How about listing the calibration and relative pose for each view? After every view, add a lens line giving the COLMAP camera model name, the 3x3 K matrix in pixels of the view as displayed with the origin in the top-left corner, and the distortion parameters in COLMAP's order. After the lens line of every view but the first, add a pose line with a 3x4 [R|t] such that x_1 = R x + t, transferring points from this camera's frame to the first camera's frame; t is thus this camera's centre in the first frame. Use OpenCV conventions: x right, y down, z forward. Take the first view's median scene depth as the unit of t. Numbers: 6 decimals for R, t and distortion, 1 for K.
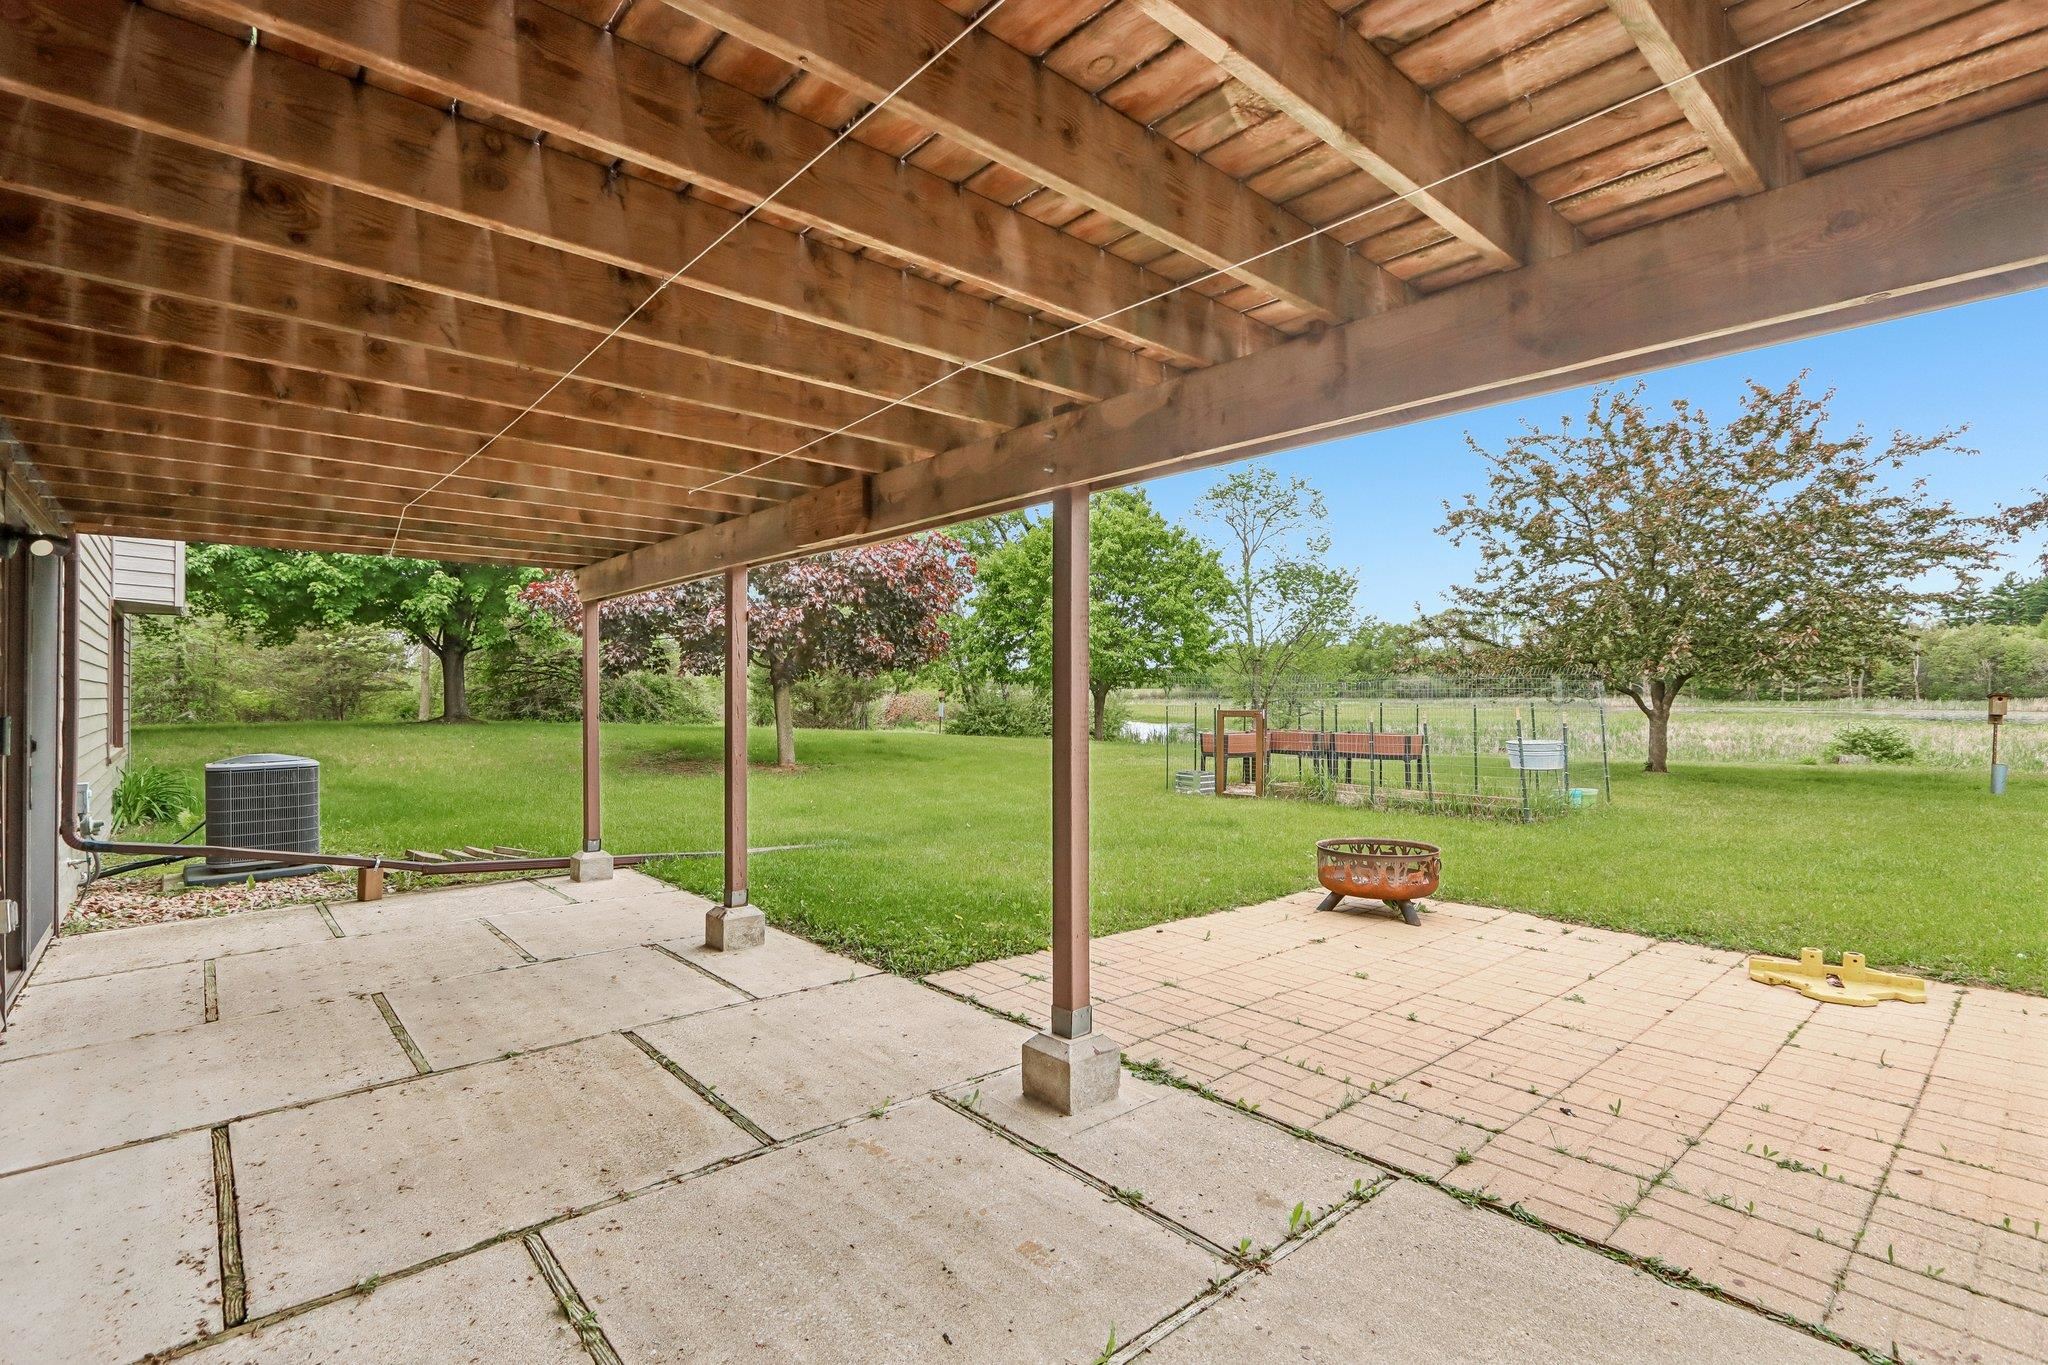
lens RADIAL K [[943.8, 0, 1020.5], [0, 943.8, 691.4], [0, 0, 1]] dist [-0.005137, 0.000573]
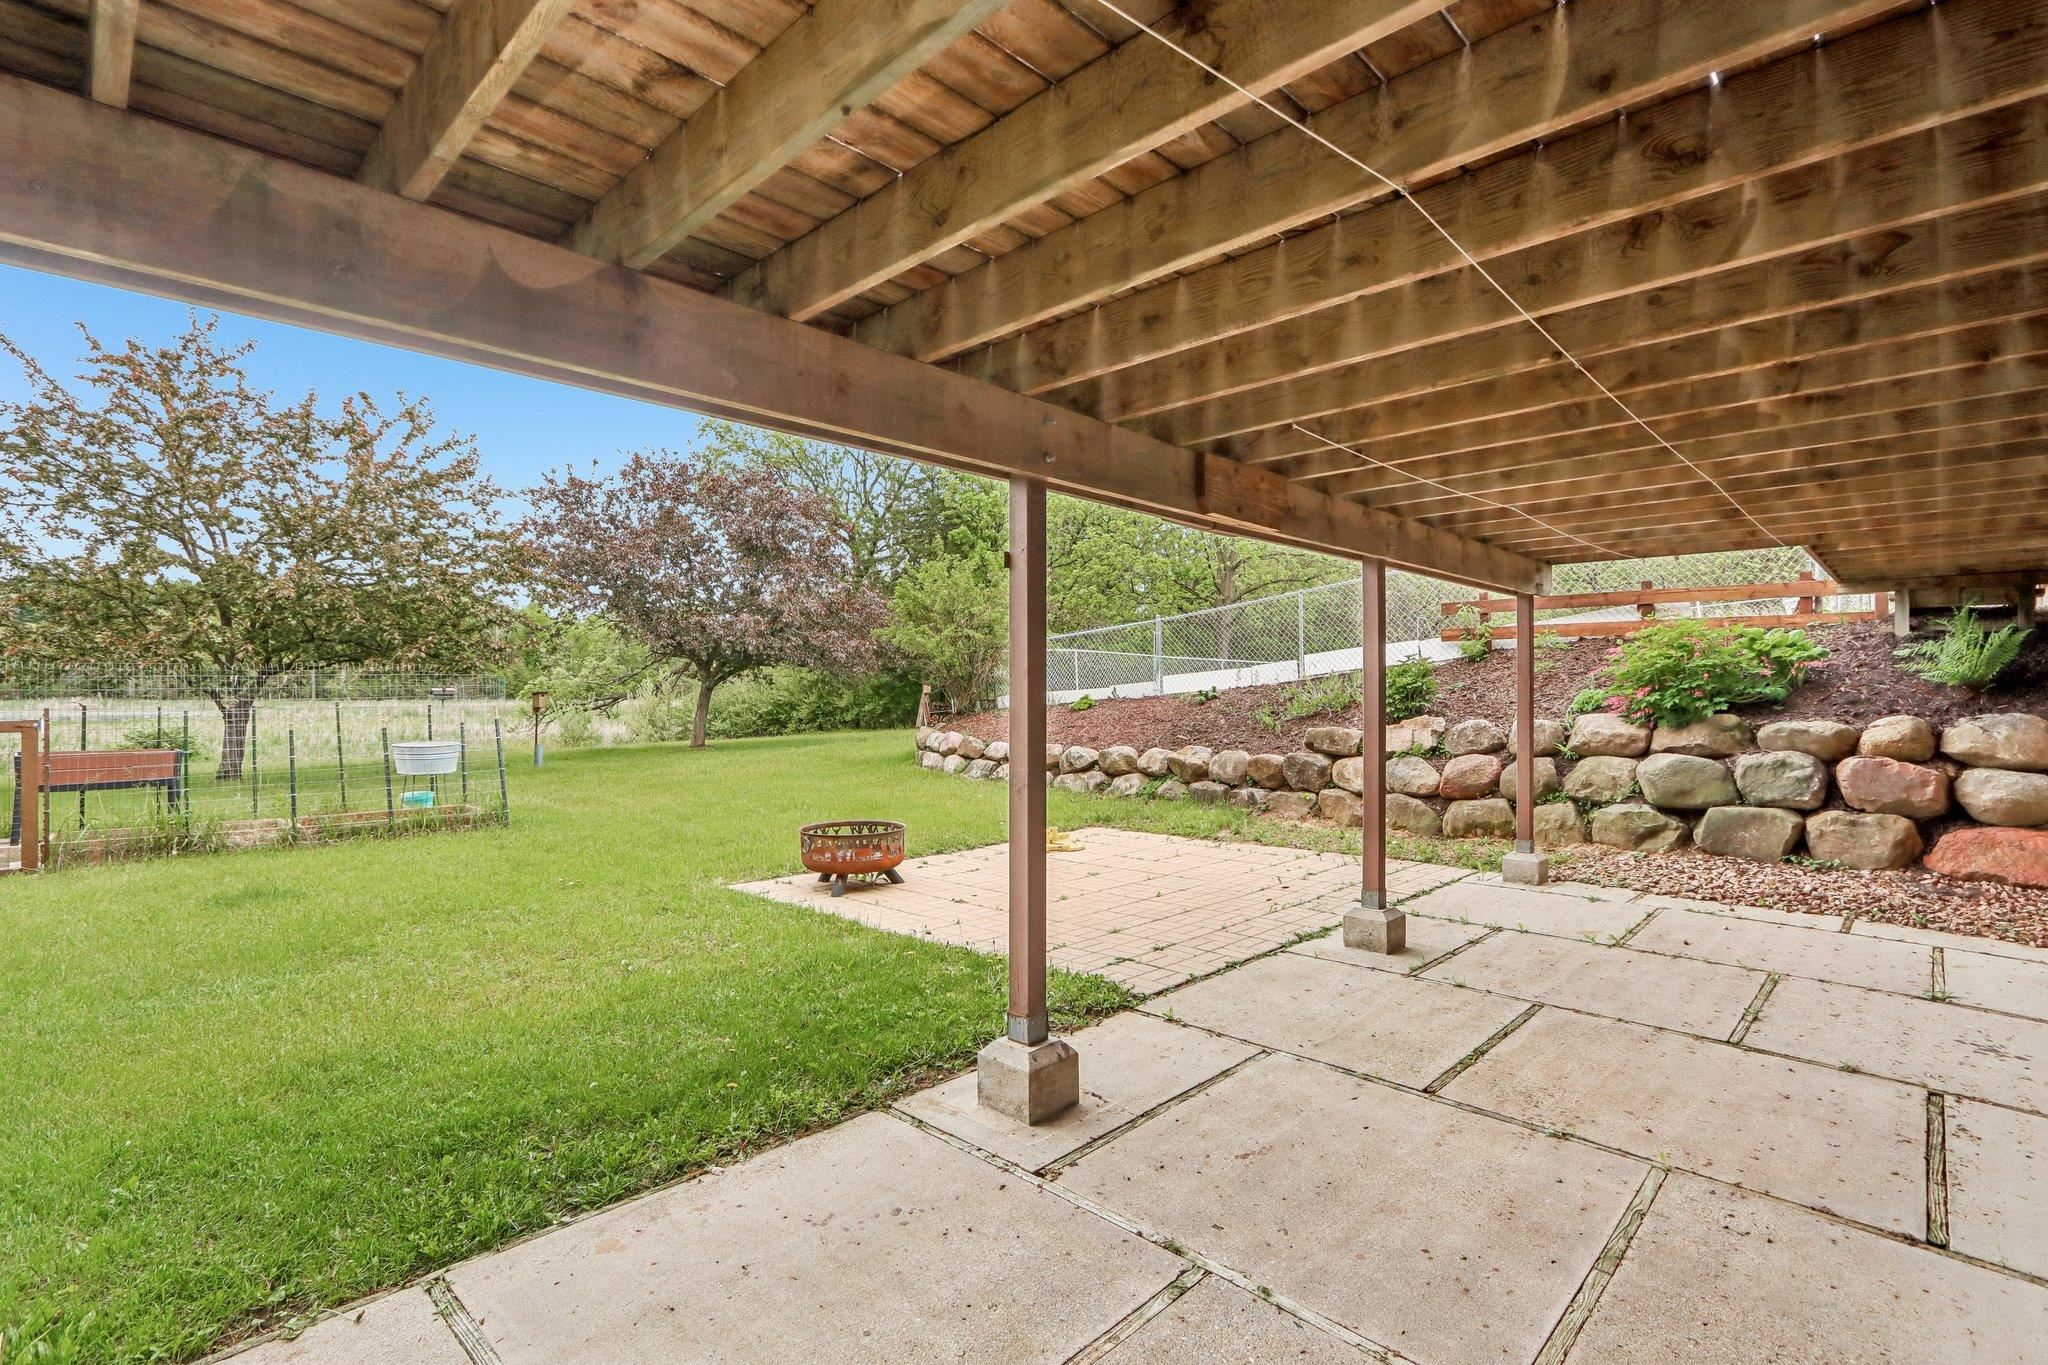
lens RADIAL K [[943.8, 0, 1019.8], [0, 943.8, 687.5], [0, 0, 1]] dist [-0.005137, 0.000573]
pose [[-0.073627, 0.005894, 0.997268, -1.038975], [-0.003924, 0.999973, -0.006200, 0.003728], [-0.997278, -0.004370, -0.073602, 1.199281]]
